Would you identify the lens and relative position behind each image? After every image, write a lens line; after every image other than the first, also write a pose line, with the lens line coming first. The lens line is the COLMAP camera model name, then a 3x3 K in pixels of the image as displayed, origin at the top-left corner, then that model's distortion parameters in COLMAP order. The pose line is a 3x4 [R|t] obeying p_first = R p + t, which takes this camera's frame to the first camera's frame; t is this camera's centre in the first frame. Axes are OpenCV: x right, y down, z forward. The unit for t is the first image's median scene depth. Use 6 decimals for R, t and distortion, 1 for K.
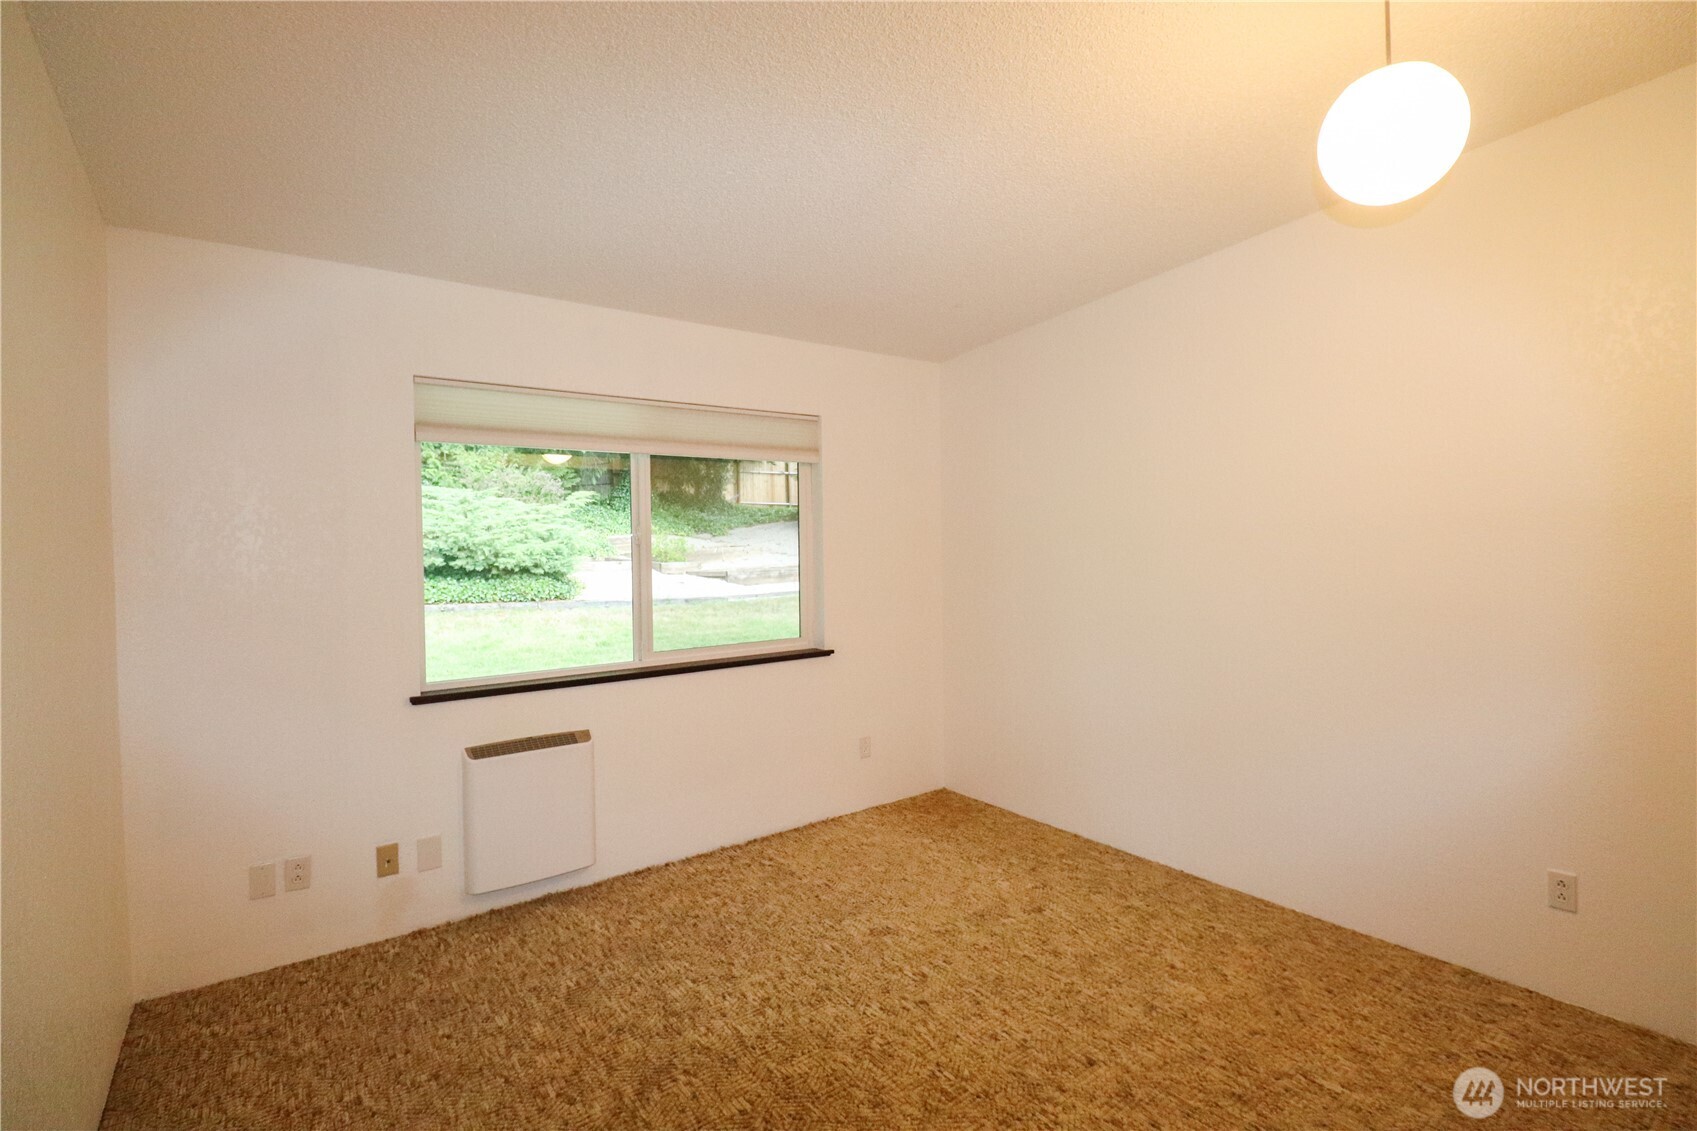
lens RADIAL K [[788.5, 0, 856.0], [0, 788.5, 556.3], [0, 0, 1]] dist [0.002132, -0.013075]
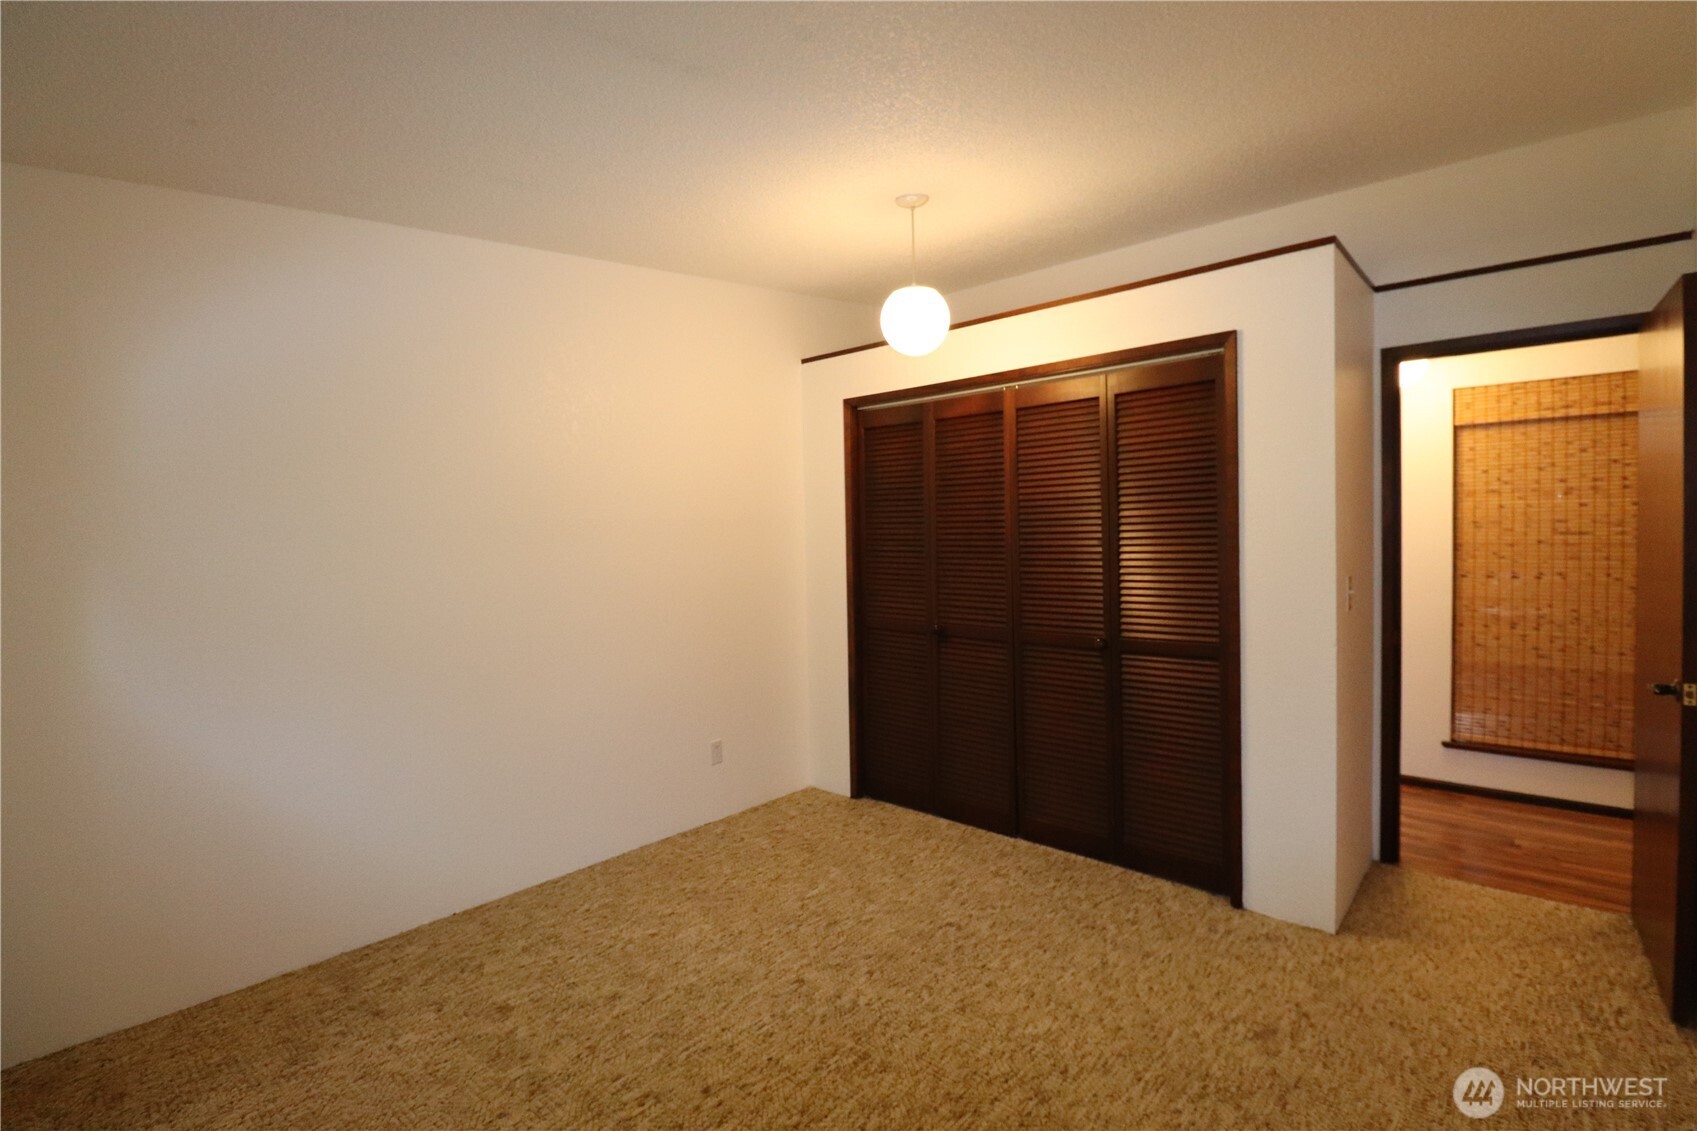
lens RADIAL K [[788.5, 0, 856.0], [0, 788.5, 556.3], [0, 0, 1]] dist [0.002132, -0.013075]
pose [[-0.200385, -0.010798, 0.979658, -0.682768], [0.040137, 0.999009, 0.019221, -0.004959], [-0.978895, 0.043172, -0.199753, 0.895603]]
